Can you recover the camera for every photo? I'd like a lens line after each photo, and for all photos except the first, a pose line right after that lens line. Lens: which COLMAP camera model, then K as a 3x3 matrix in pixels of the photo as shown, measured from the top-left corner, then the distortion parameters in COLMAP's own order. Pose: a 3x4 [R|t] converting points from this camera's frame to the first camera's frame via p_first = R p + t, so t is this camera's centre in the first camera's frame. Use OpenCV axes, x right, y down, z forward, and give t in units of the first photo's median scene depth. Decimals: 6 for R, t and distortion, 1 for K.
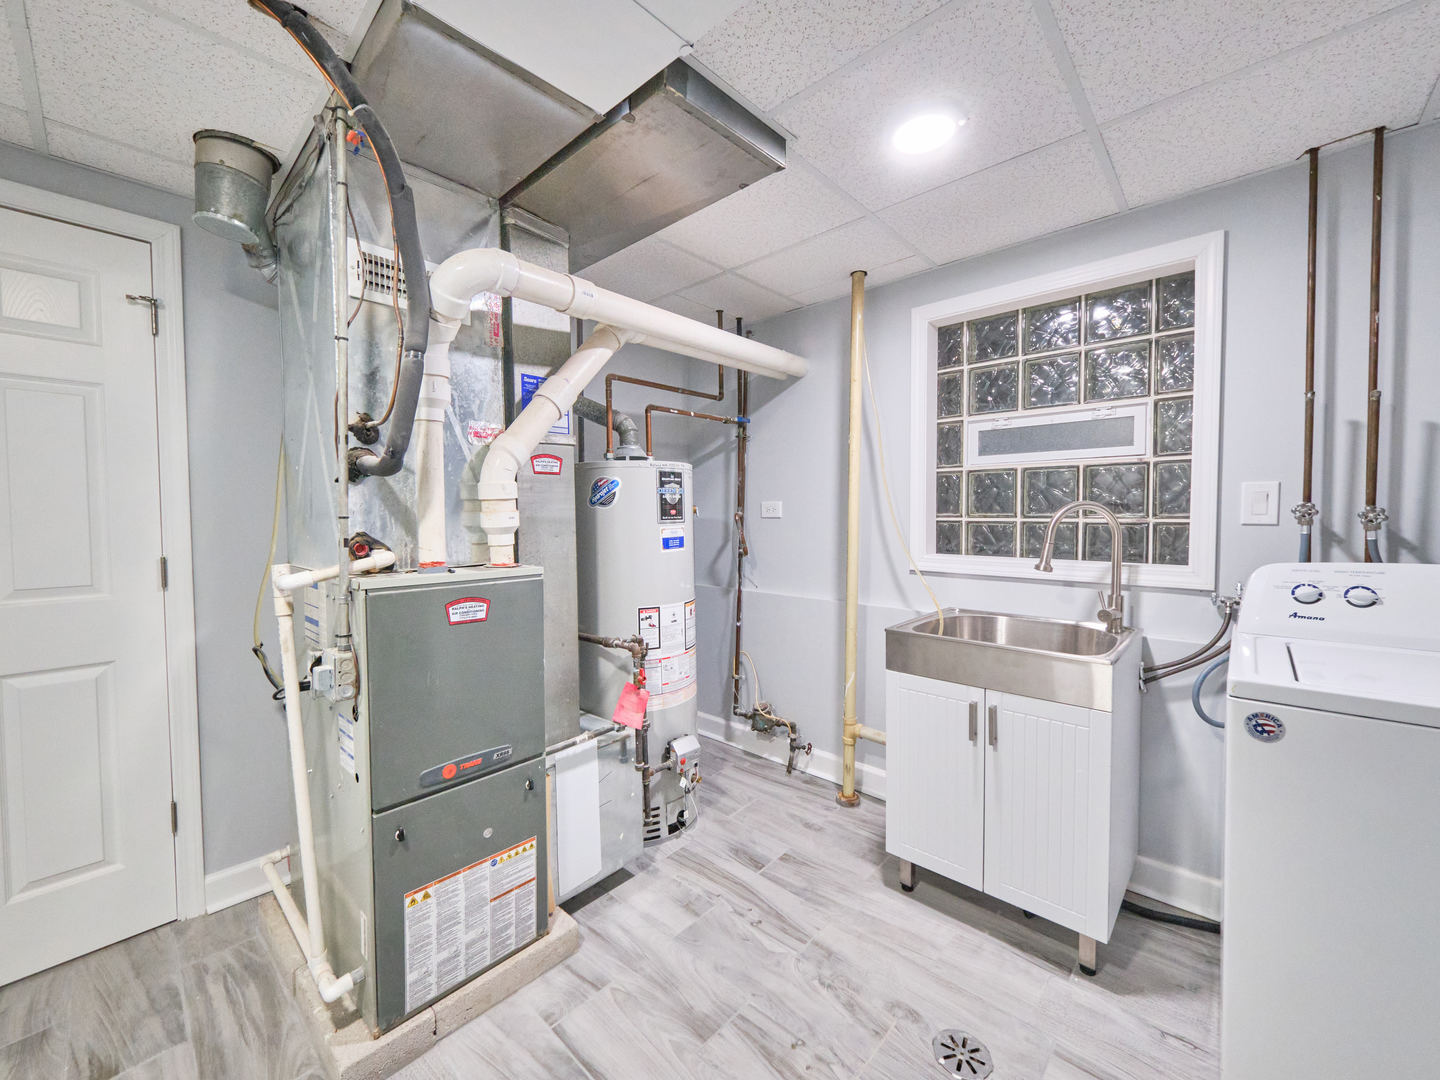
lens RADIAL K [[577.0, 0, 723.0], [0, 577.0, 529.9], [0, 0, 1]] dist [-0.003172, -0.000004]
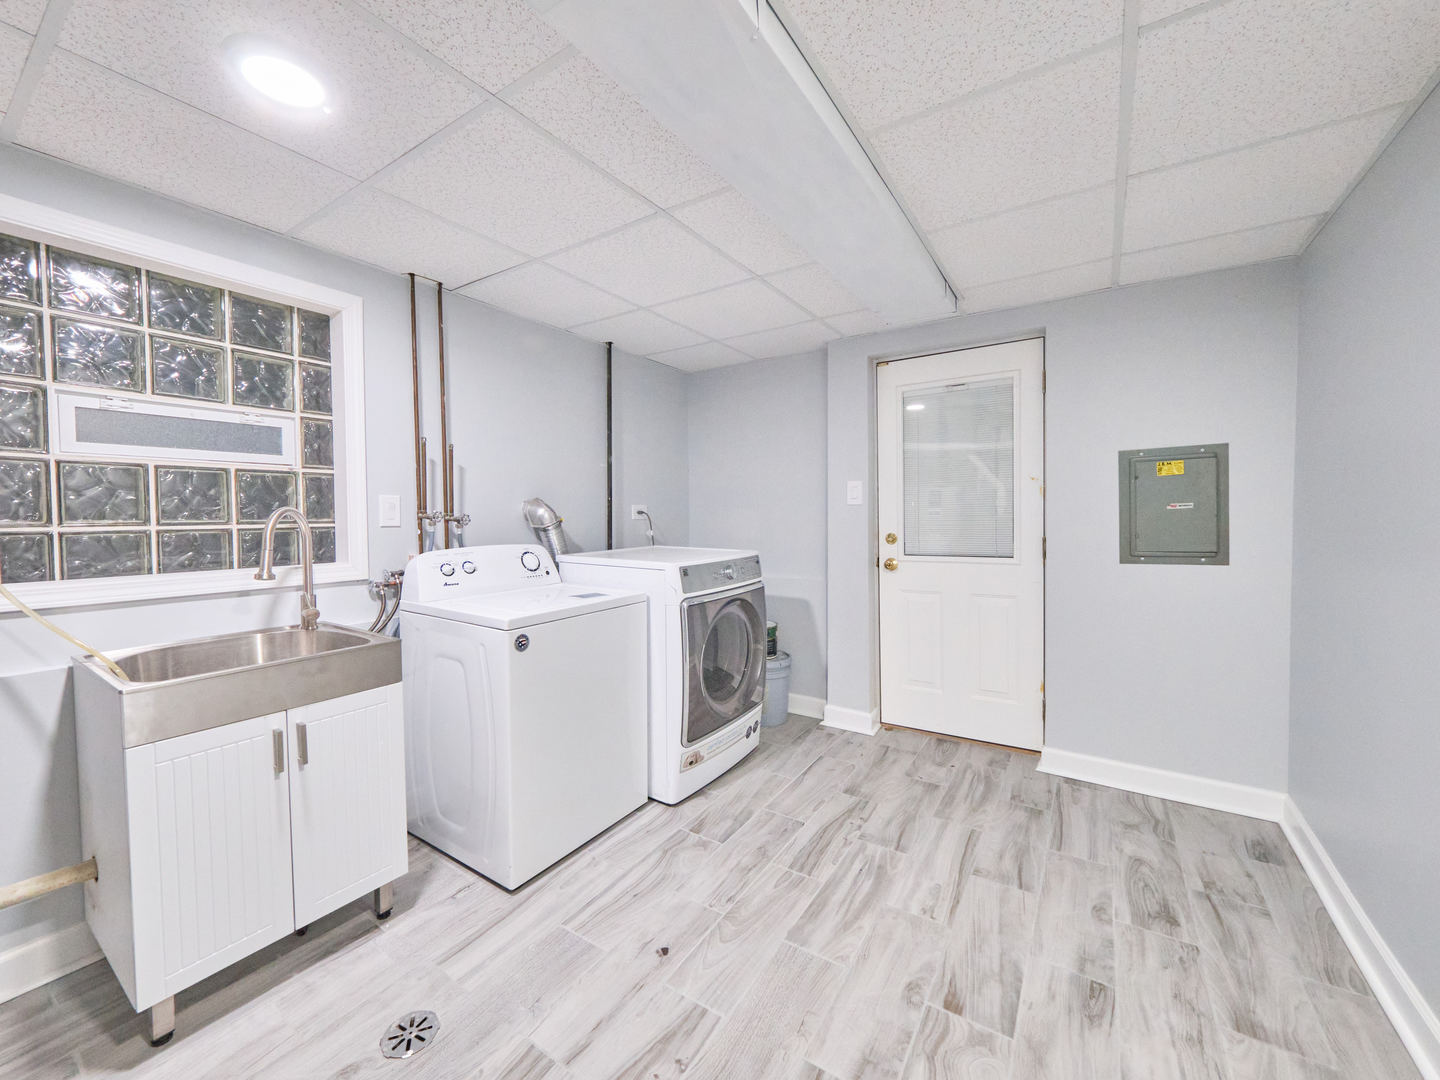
lens RADIAL K [[577.0, 0, 698.0], [0, 577.0, 529.8], [0, 0, 1]] dist [-0.003172, -0.000004]
pose [[-0.130589, -0.020830, 0.991218, -0.476504], [0.037729, 0.998951, 0.025964, -0.009024], [-0.990718, 0.040788, -0.129666, 0.410674]]
